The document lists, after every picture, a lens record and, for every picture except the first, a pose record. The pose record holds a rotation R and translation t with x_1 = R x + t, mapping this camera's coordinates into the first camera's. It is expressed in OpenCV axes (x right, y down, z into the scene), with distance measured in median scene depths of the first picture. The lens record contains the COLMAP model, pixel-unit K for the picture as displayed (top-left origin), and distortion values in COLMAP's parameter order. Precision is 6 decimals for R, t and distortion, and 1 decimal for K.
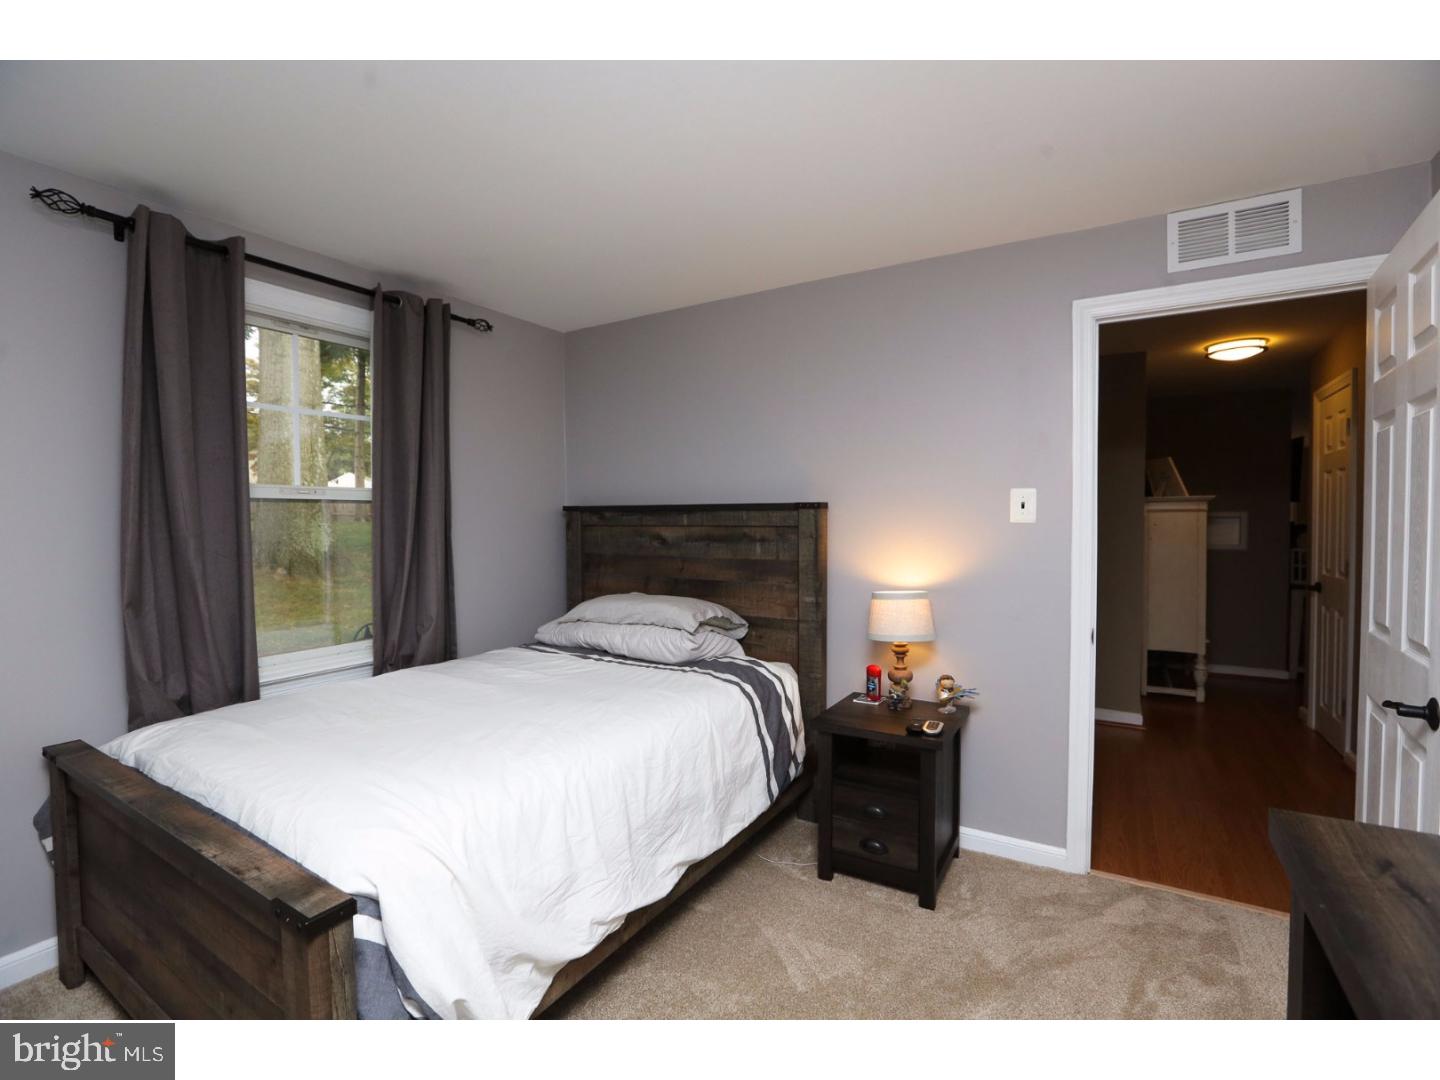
lens RADIAL K [[665.1, 0, 711.6], [0, 665.1, 536.1], [0, 0, 1]] dist [-0.035667, 0.012803]
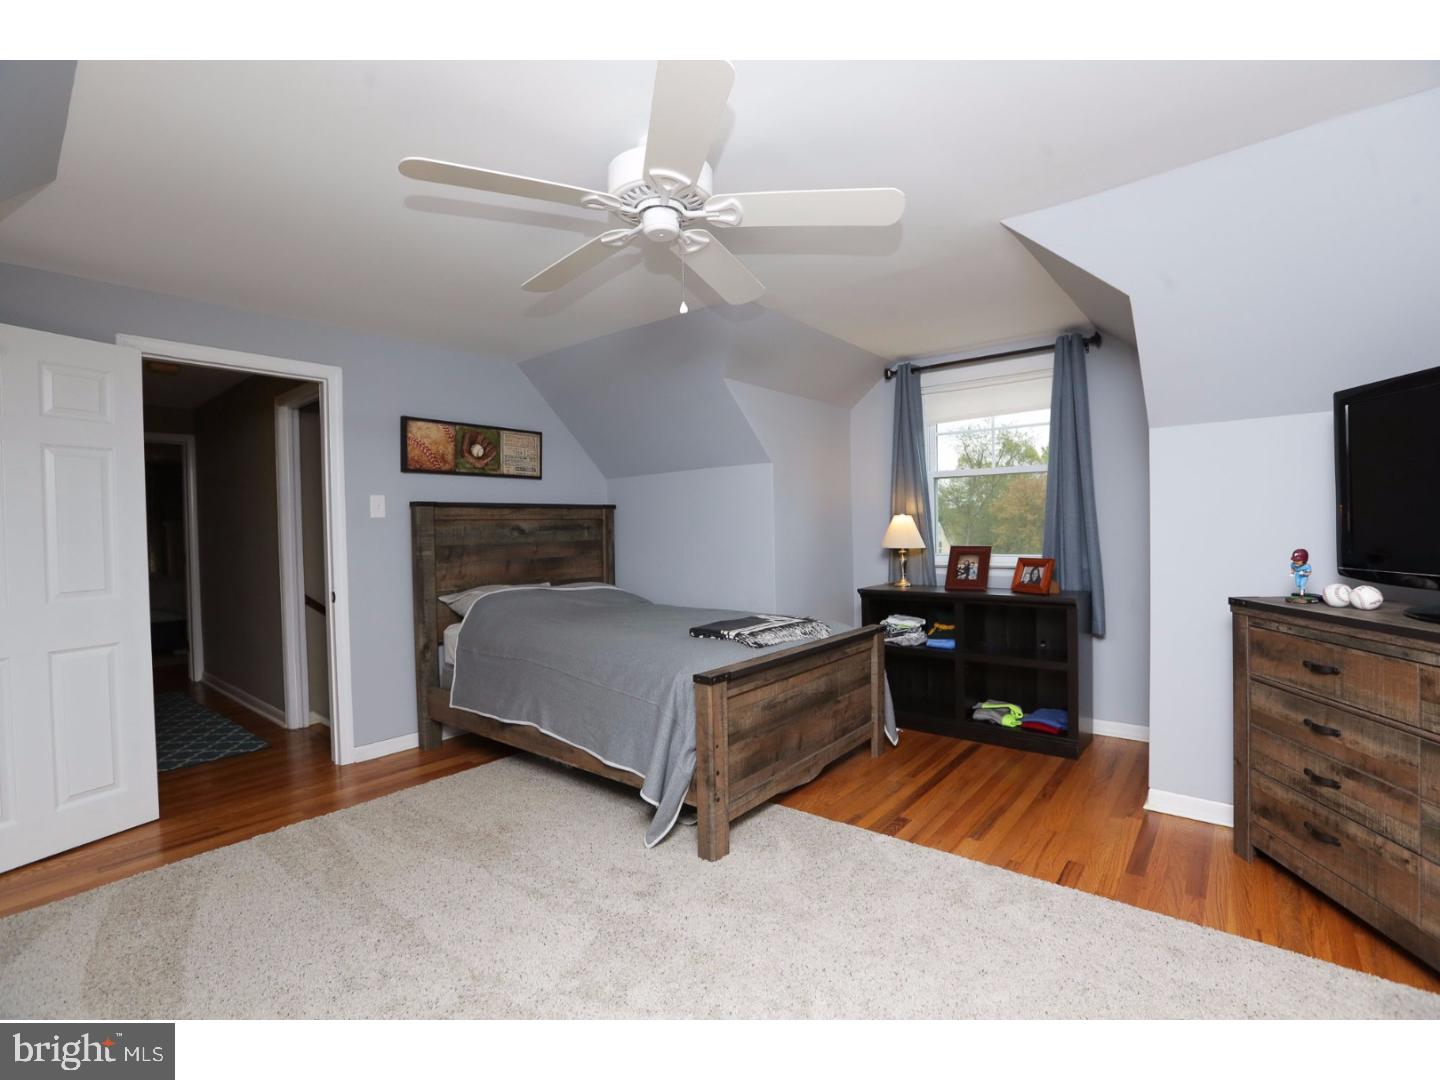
lens RADIAL K [[665.1, 0, 724.9], [0, 665.1, 532.4], [0, 0, 1]] dist [-0.035667, 0.012803]
pose [[0.121585, -0.018597, 0.992407, -1.339048], [0.037871, 0.999183, 0.014084, 0.007000], [-0.991858, 0.035871, 0.122190, 0.461172]]
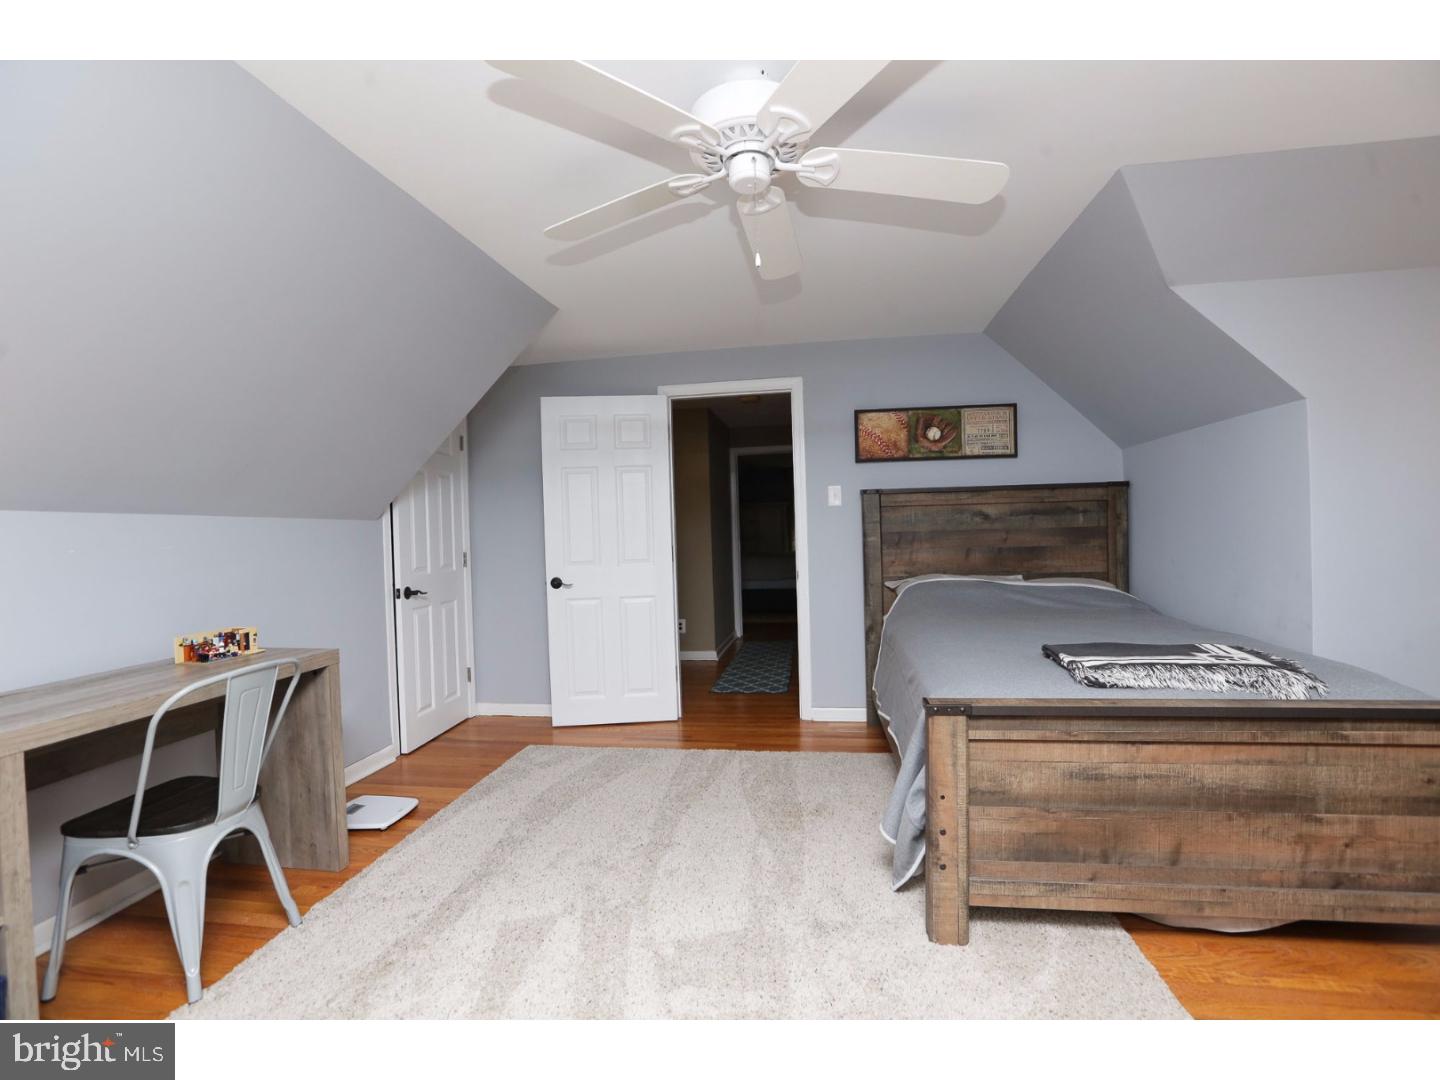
lens RADIAL K [[665.1, 0, 712.9], [0, 665.1, 534.4], [0, 0, 1]] dist [-0.035667, 0.012803]
pose [[0.918215, -0.033616, 0.394653, -0.999740], [0.039839, 0.999177, -0.007583, 0.029173], [-0.394074, 0.022685, 0.918799, 0.122286]]
